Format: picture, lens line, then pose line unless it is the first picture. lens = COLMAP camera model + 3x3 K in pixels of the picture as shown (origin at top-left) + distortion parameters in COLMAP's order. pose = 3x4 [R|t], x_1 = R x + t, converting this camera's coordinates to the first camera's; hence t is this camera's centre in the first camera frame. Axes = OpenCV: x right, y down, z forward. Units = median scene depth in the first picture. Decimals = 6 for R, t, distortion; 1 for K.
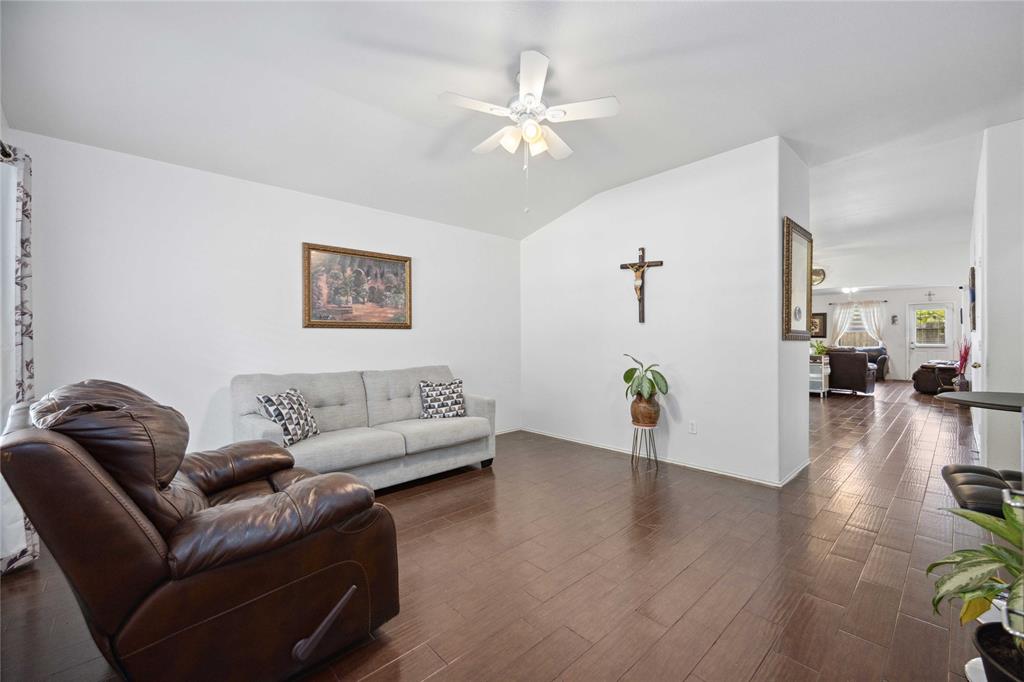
lens RADIAL K [[410.7, 0, 509.3], [0, 410.7, 339.9], [0, 0, 1]] dist [-0.002425, 0.000021]
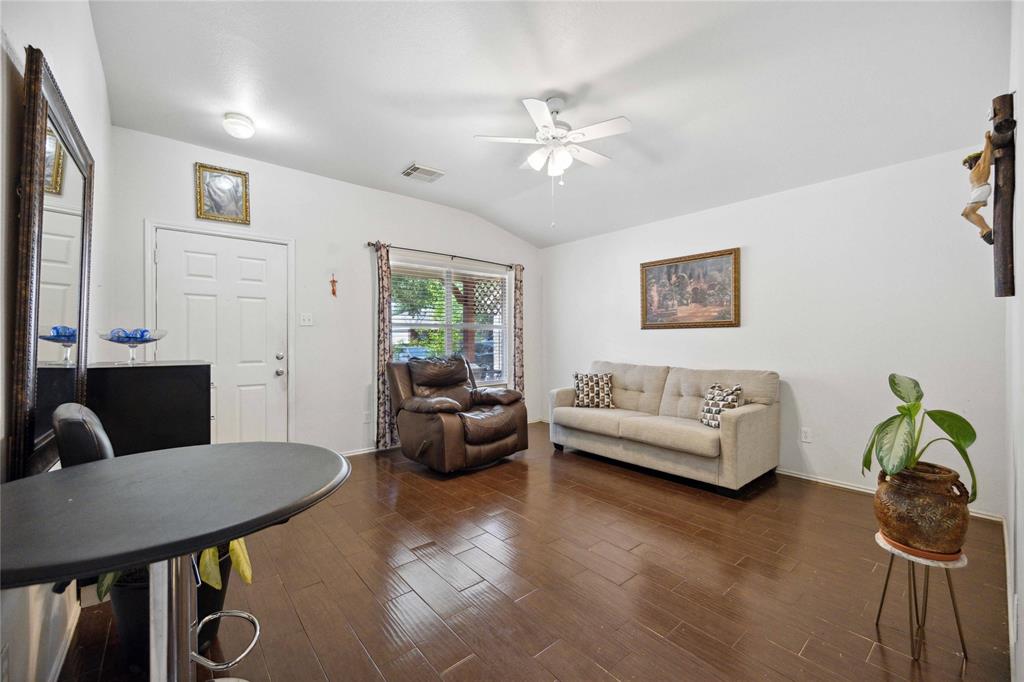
lens RADIAL K [[410.7, 0, 516.7], [0, 410.7, 337.1], [0, 0, 1]] dist [-0.002425, 0.000021]
pose [[-0.035167, 0.003438, -0.999376, 0.879908], [0.004971, 0.999982, 0.003265, -0.012137], [0.999369, -0.004853, -0.035184, 0.706159]]
